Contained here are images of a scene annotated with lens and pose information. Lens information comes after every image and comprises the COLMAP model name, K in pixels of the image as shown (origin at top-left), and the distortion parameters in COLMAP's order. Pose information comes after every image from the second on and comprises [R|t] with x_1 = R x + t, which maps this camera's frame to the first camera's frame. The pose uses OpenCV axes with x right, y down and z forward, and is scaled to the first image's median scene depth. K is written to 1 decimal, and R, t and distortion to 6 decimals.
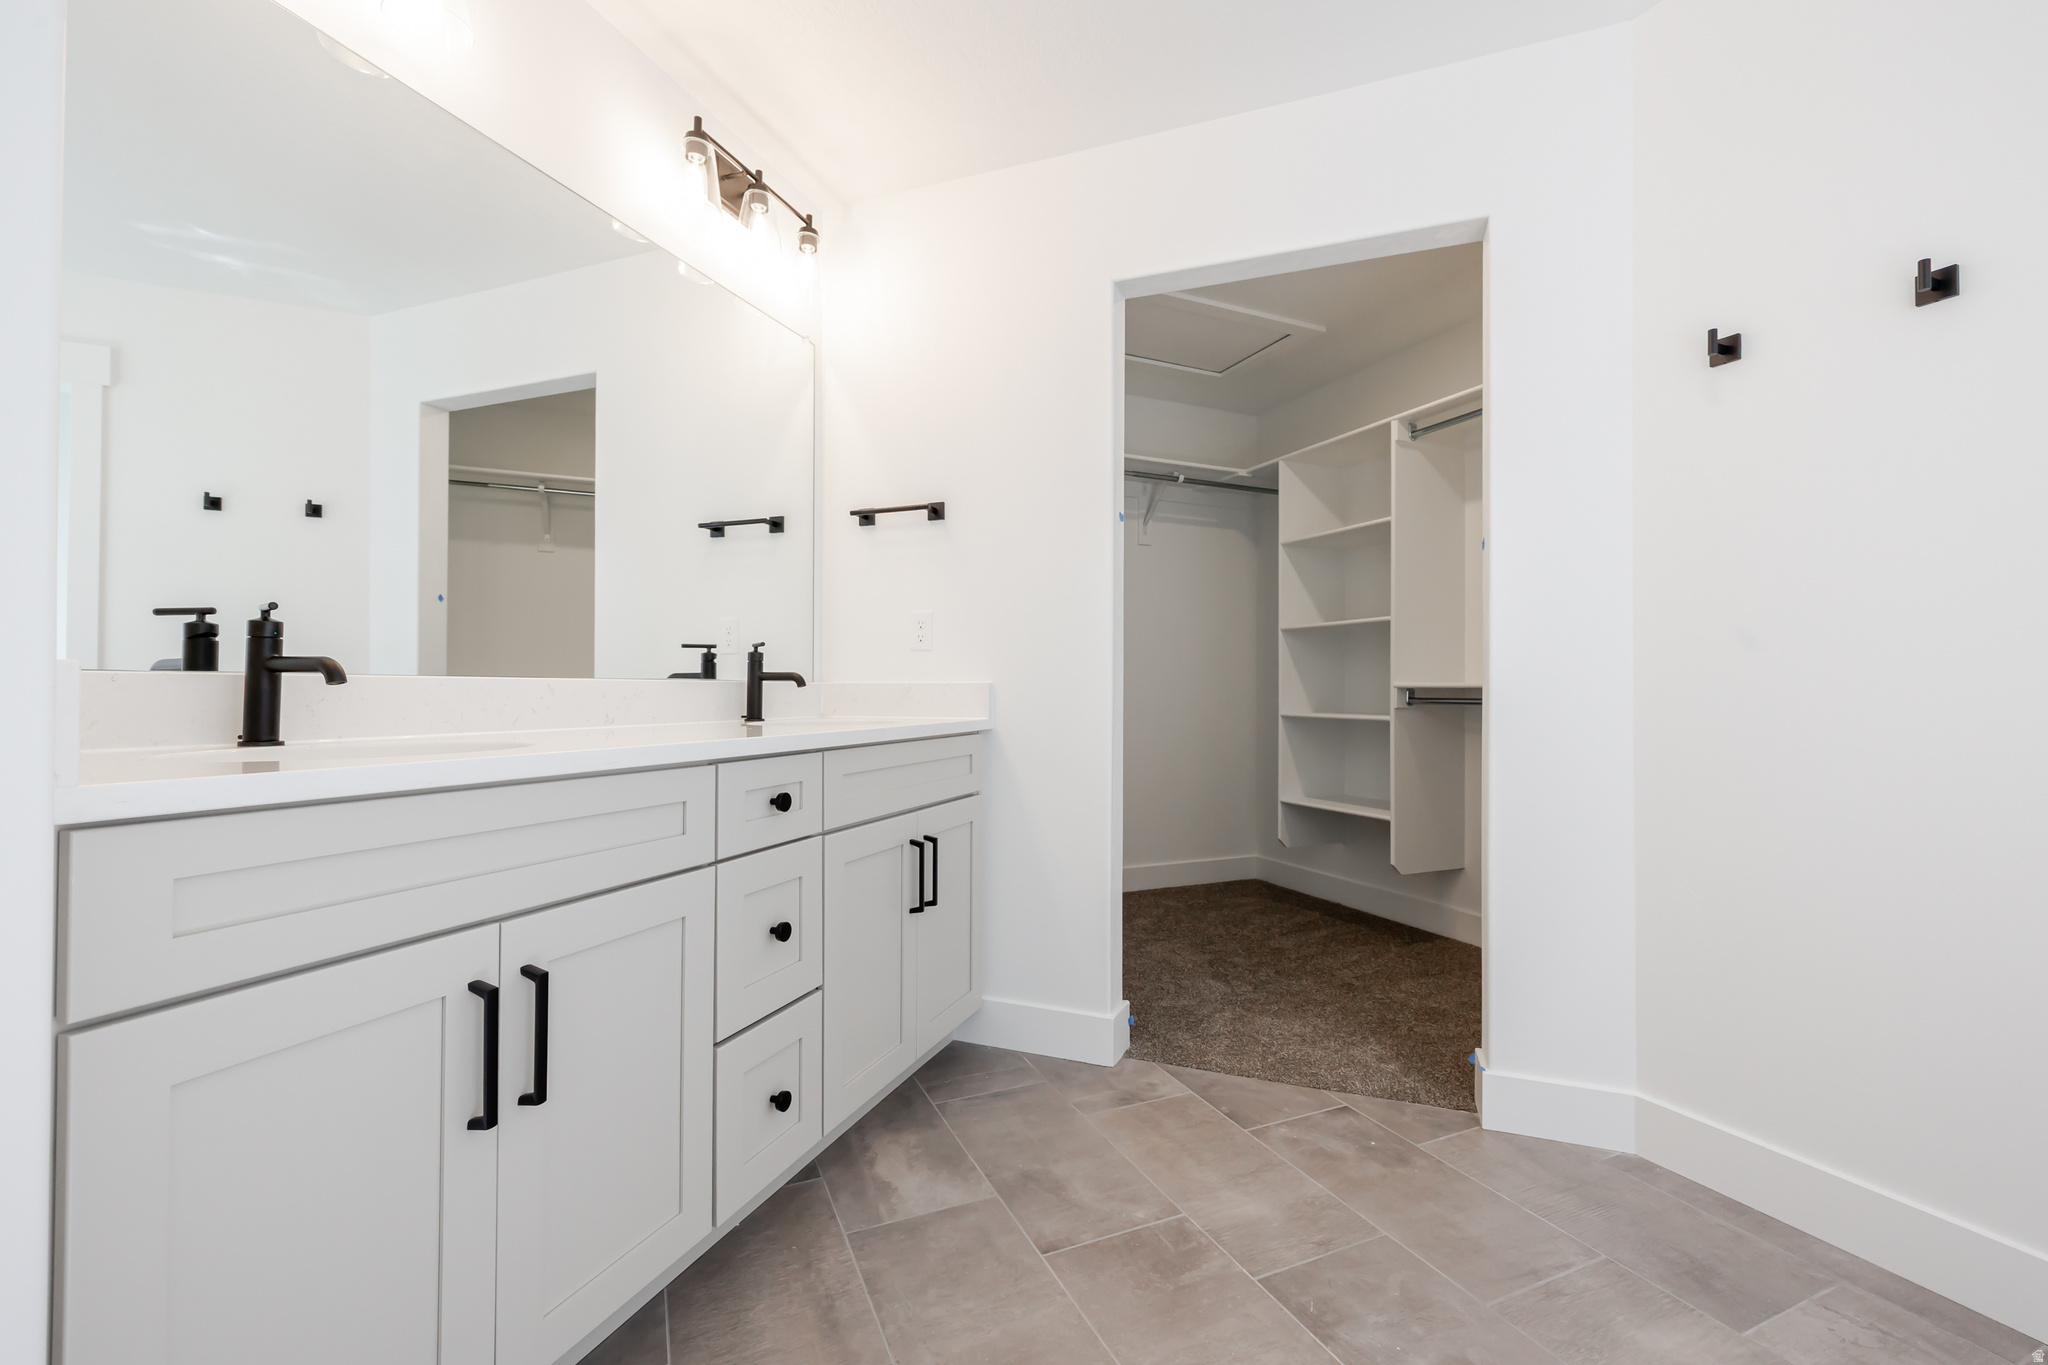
lens RADIAL K [[883.5, 0, 1020.9], [0, 883.5, 660.4], [0, 0, 1]] dist [0.002160, 0.000298]
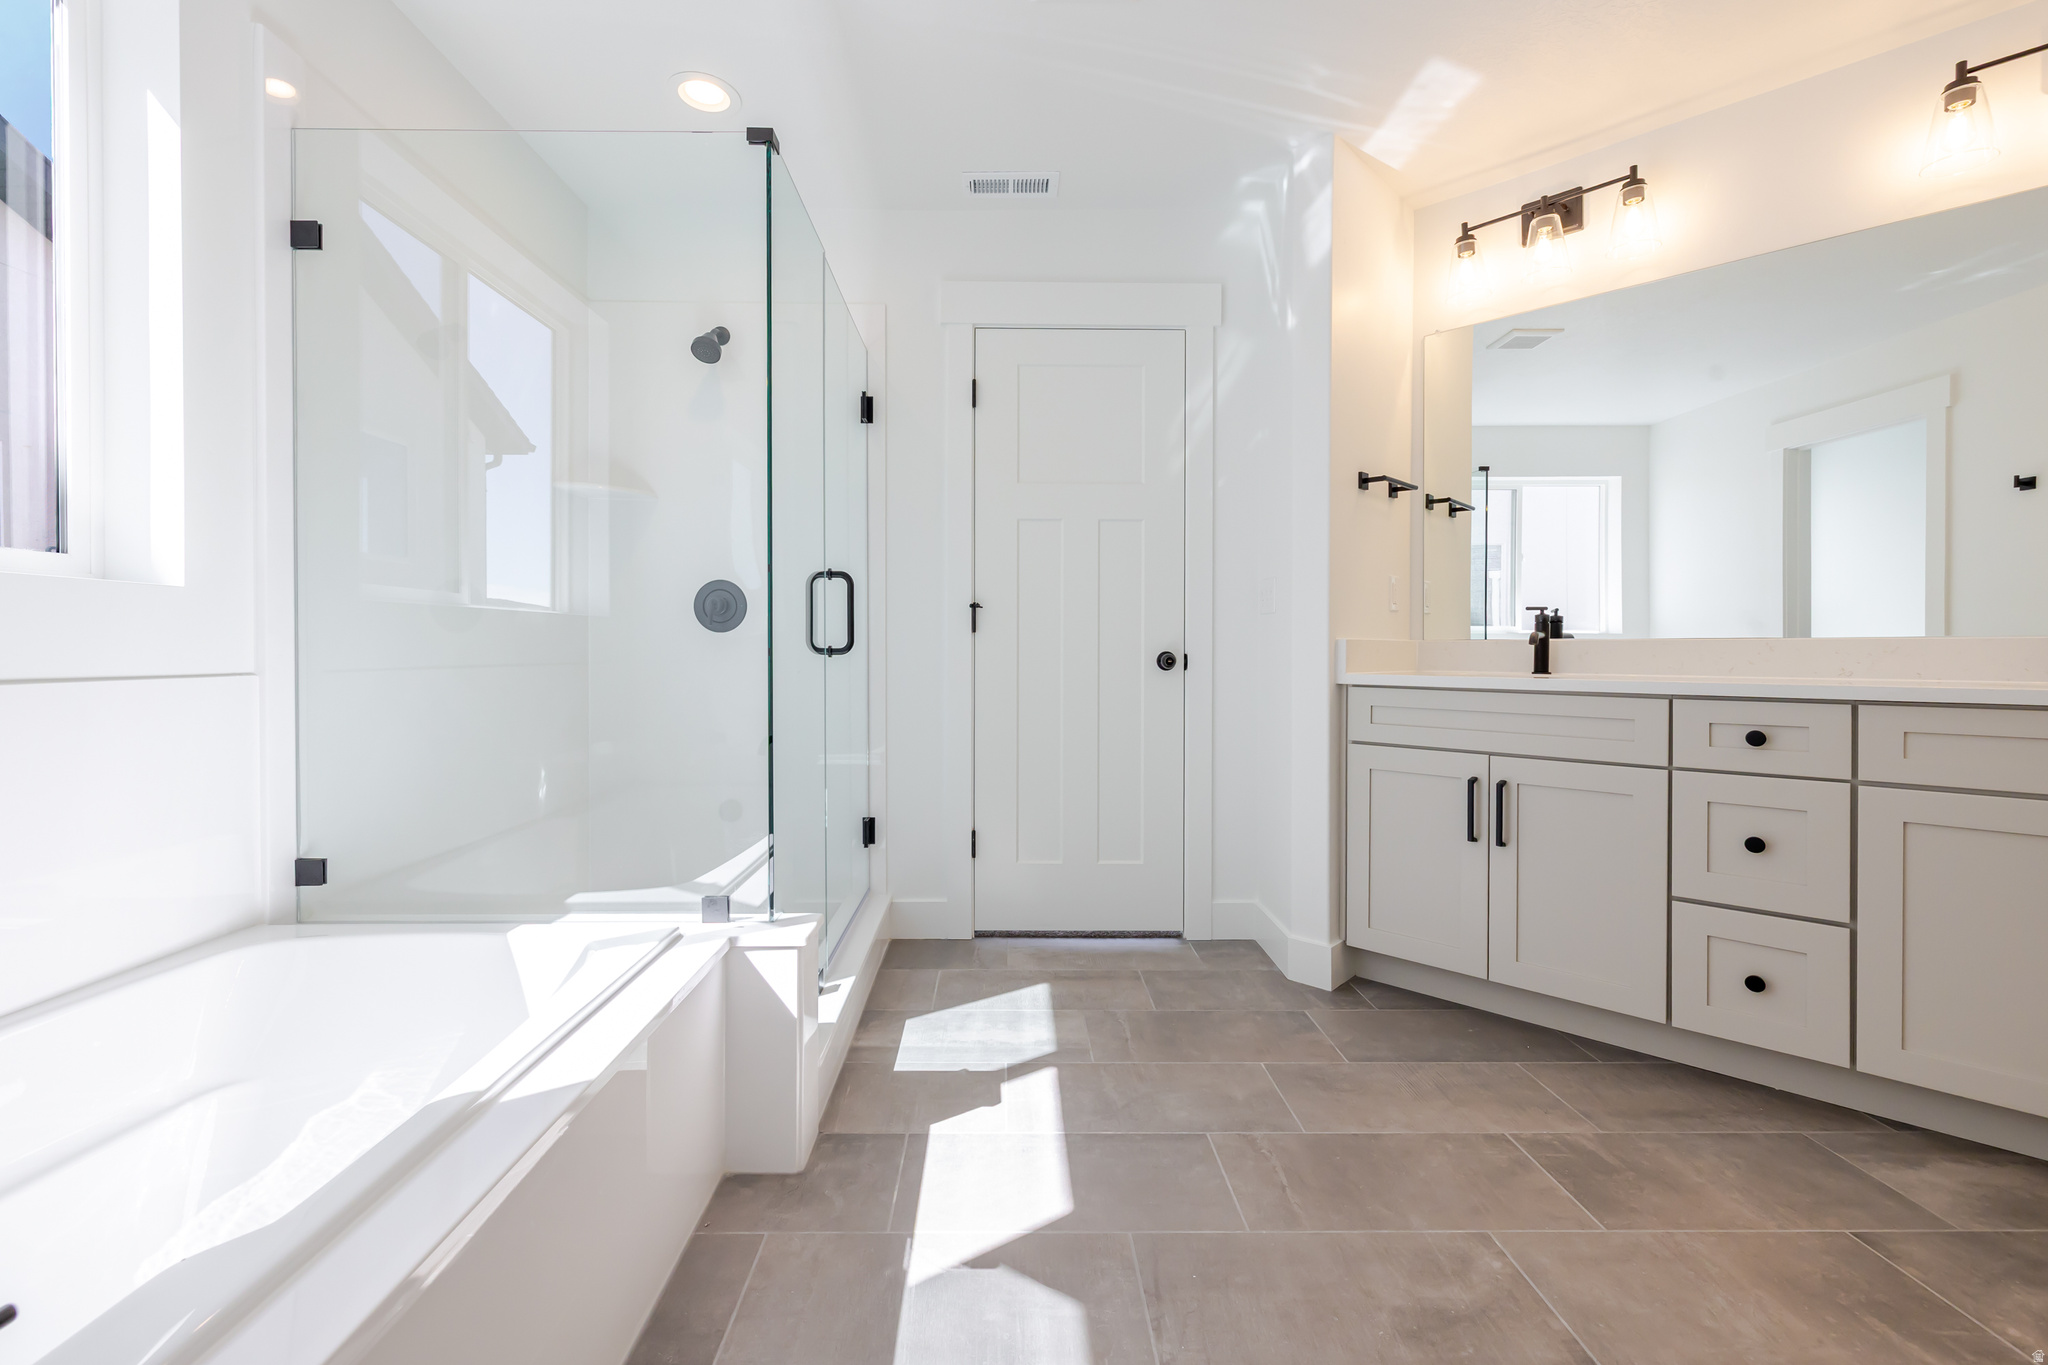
lens RADIAL K [[883.5, 0, 1020.9], [0, 883.5, 660.4], [0, 0, 1]] dist [0.002160, 0.000298]
pose [[-0.382573, 0.014857, -0.923806, 1.192297], [0.019617, 0.999776, 0.007955, 0.021292], [0.923717, -0.015079, -0.382779, 0.518418]]
